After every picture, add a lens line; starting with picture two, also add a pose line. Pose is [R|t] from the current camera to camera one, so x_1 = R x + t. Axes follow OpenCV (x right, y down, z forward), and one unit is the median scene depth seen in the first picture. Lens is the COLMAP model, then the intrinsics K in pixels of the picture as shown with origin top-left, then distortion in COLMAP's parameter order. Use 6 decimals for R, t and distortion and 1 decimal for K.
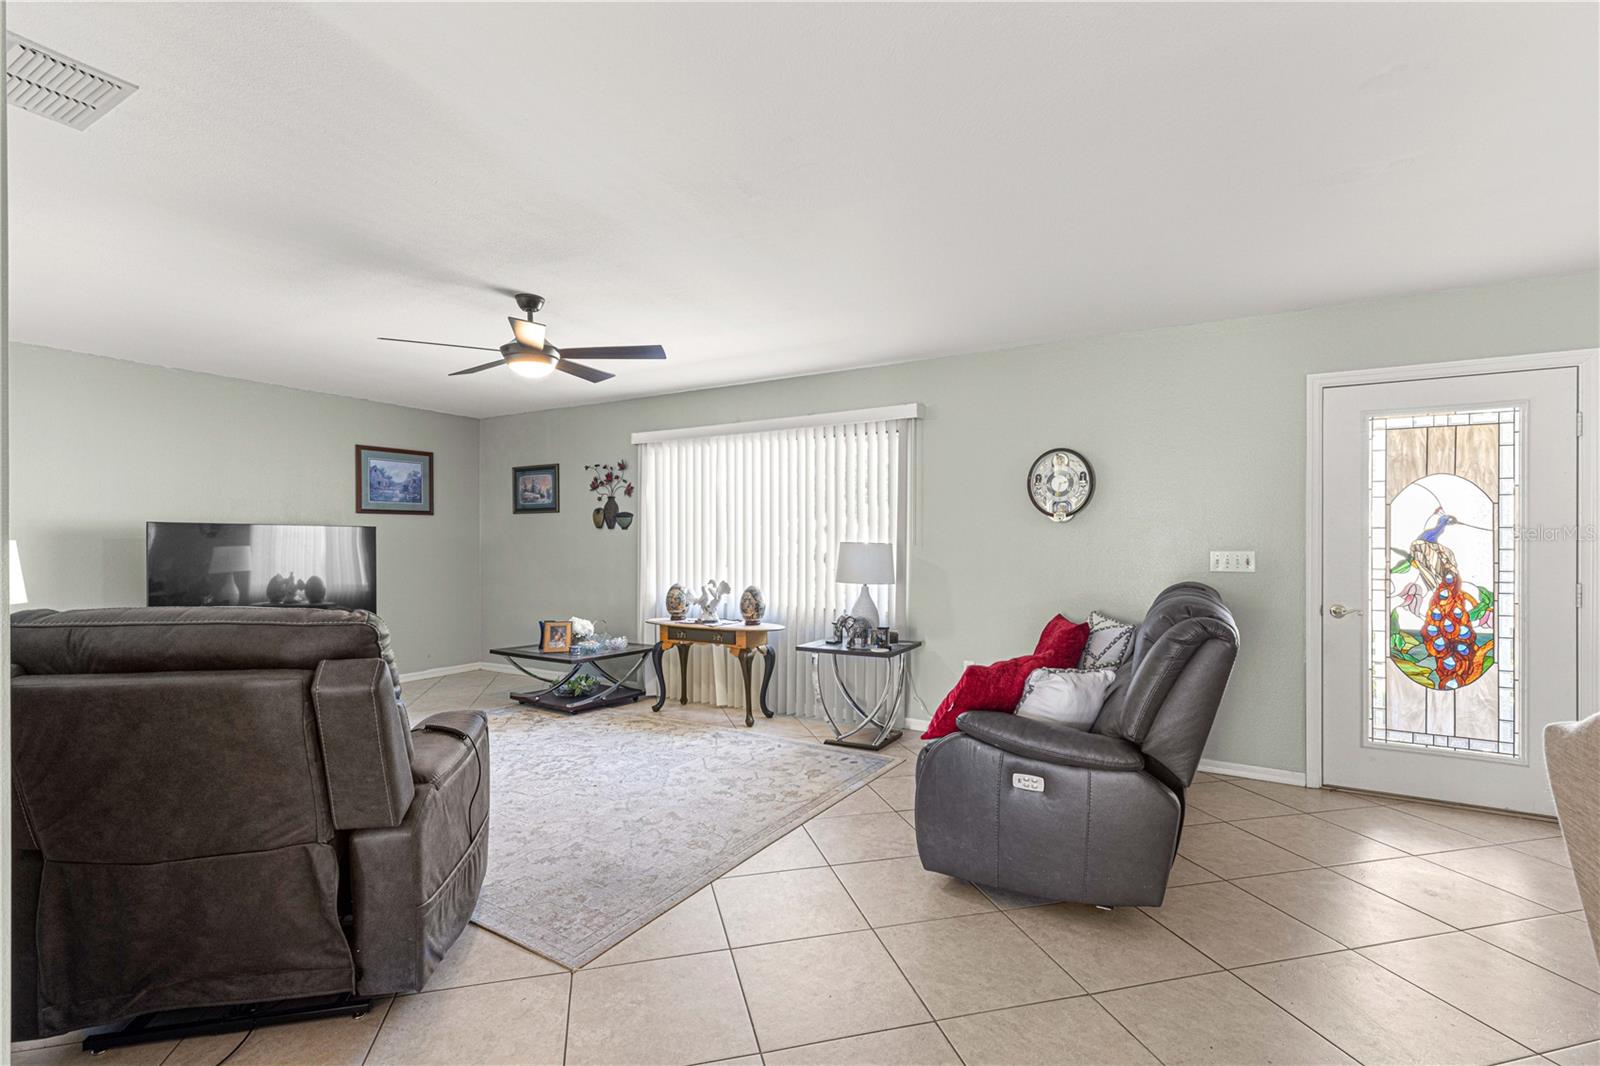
lens RADIAL K [[720.0, 0, 796.5], [0, 720.0, 536.9], [0, 0, 1]] dist [0.008064, 0.000395]
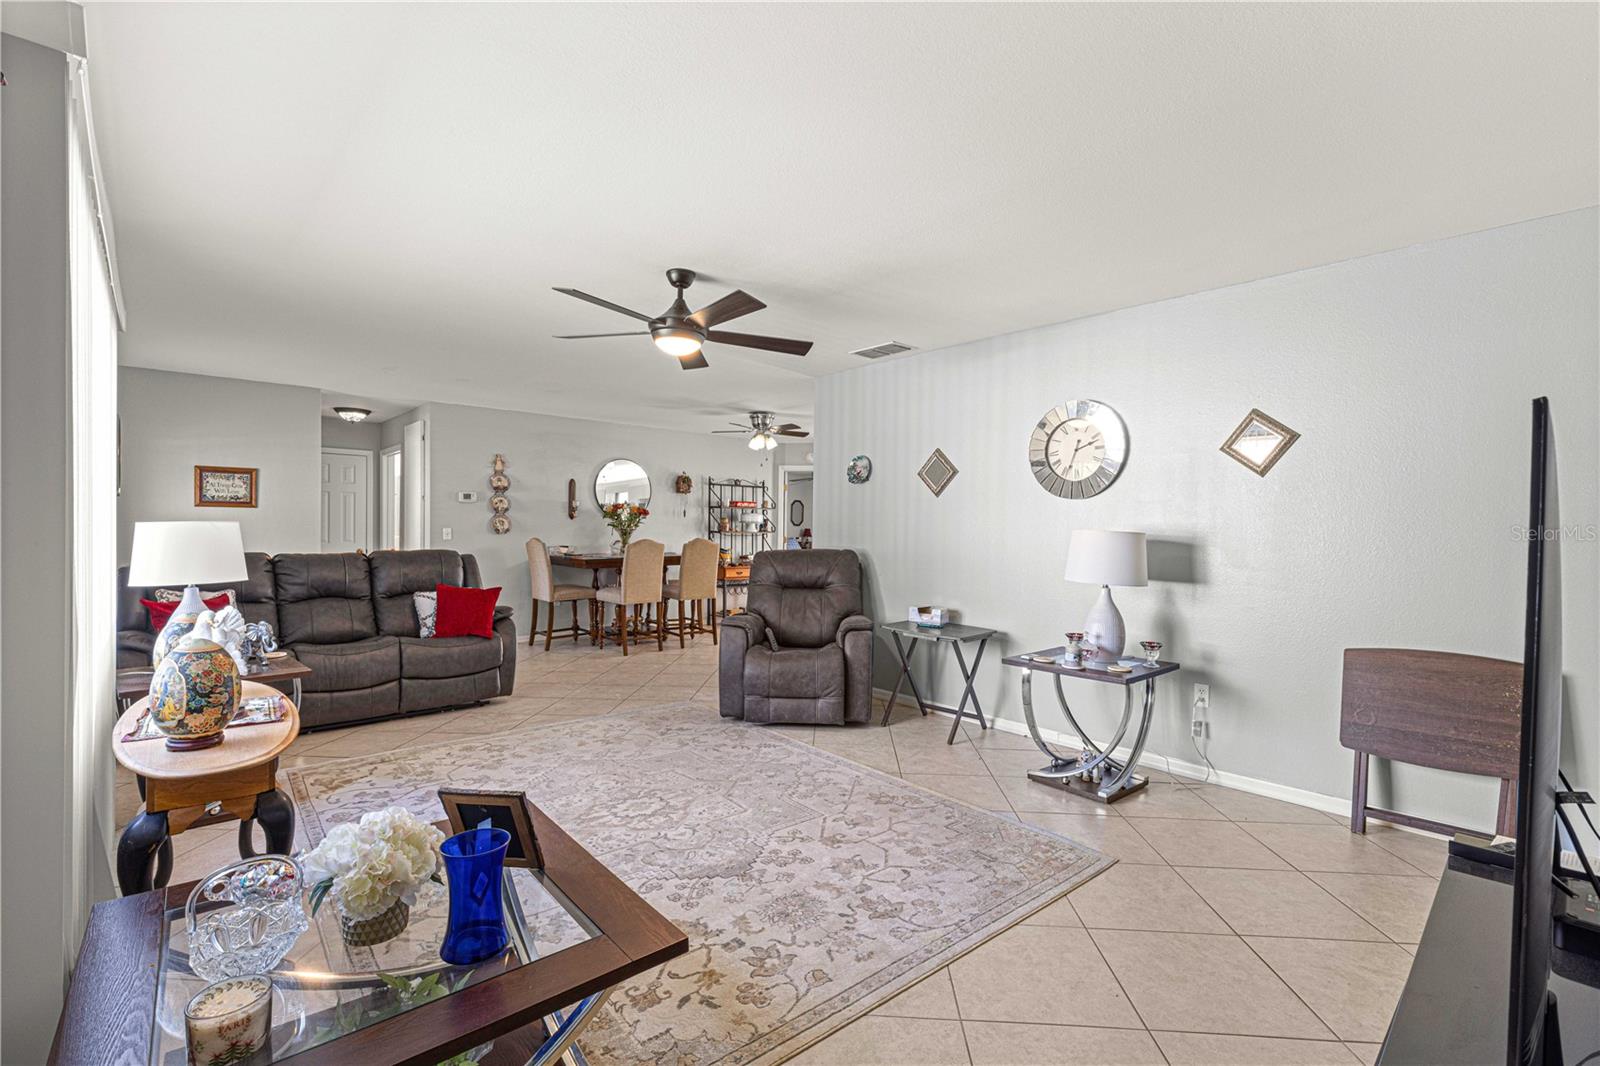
lens RADIAL K [[720.0, 0, 802.0], [0, 720.0, 540.4], [0, 0, 1]] dist [0.008064, 0.000395]
pose [[-0.953400, -0.014046, 0.301382, -0.586474], [-0.011637, 0.999884, 0.009788, 0.010311], [-0.301484, 0.005825, -0.953453, 1.339348]]
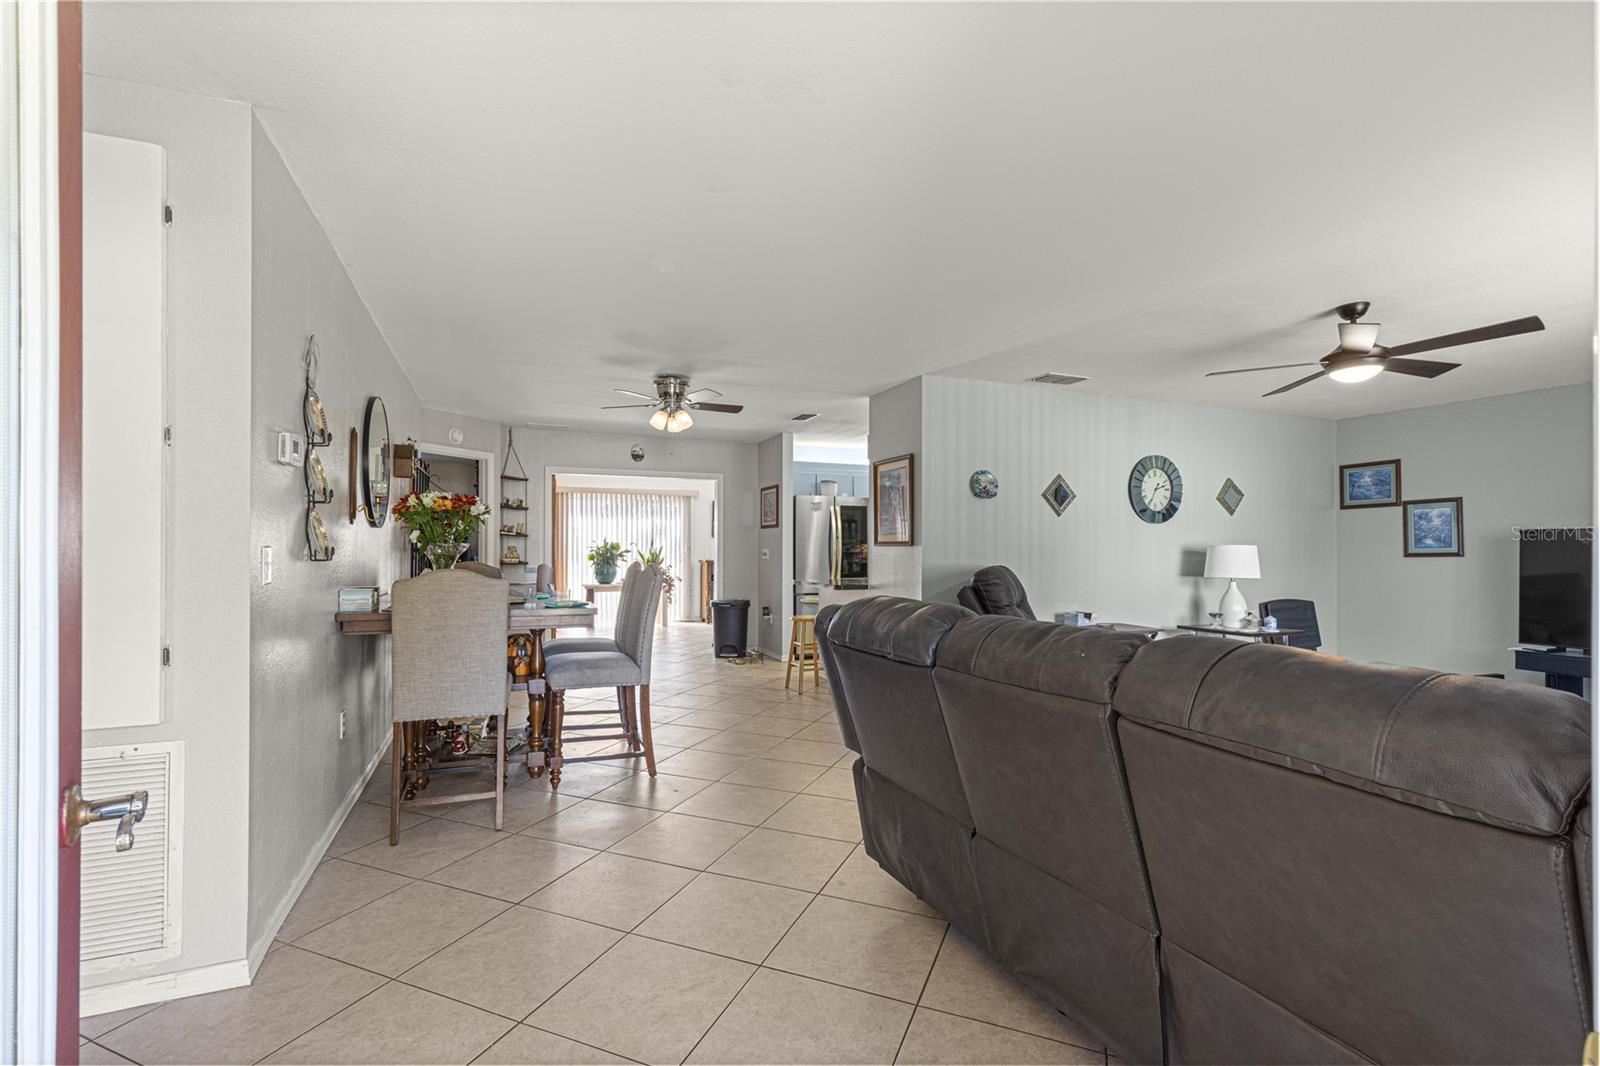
lens RADIAL K [[720.0, 0, 802.6], [0, 720.0, 539.2], [0, 0, 1]] dist [0.008064, 0.000395]
pose [[-0.607914, -0.012399, -0.793906, 0.656067], [0.000537, 0.999871, -0.016026, 0.011410], [0.794002, -0.010169, -0.607830, 0.722067]]
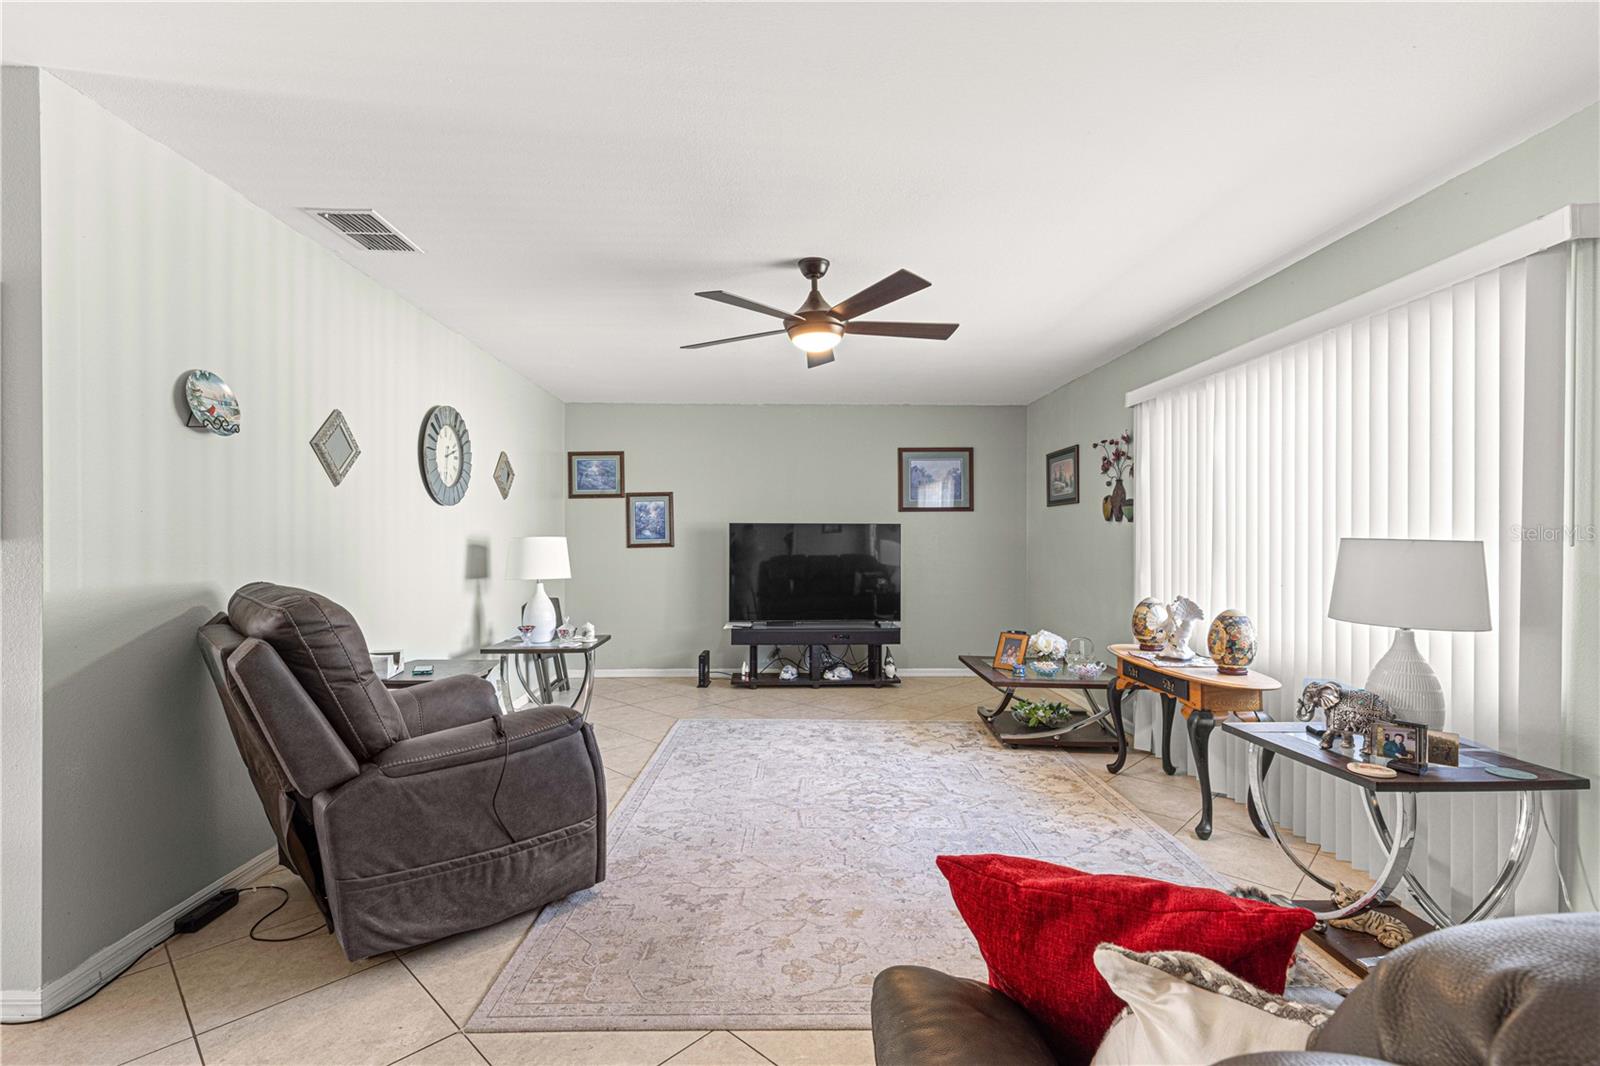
lens RADIAL K [[720.0, 0, 797.4], [0, 720.0, 537.4], [0, 0, 1]] dist [0.008064, 0.000395]
pose [[0.528196, -0.001457, -0.849121, 0.266459], [0.004522, 0.999989, 0.001097, 0.004173], [0.849110, -0.004419, 0.528197, 0.368435]]
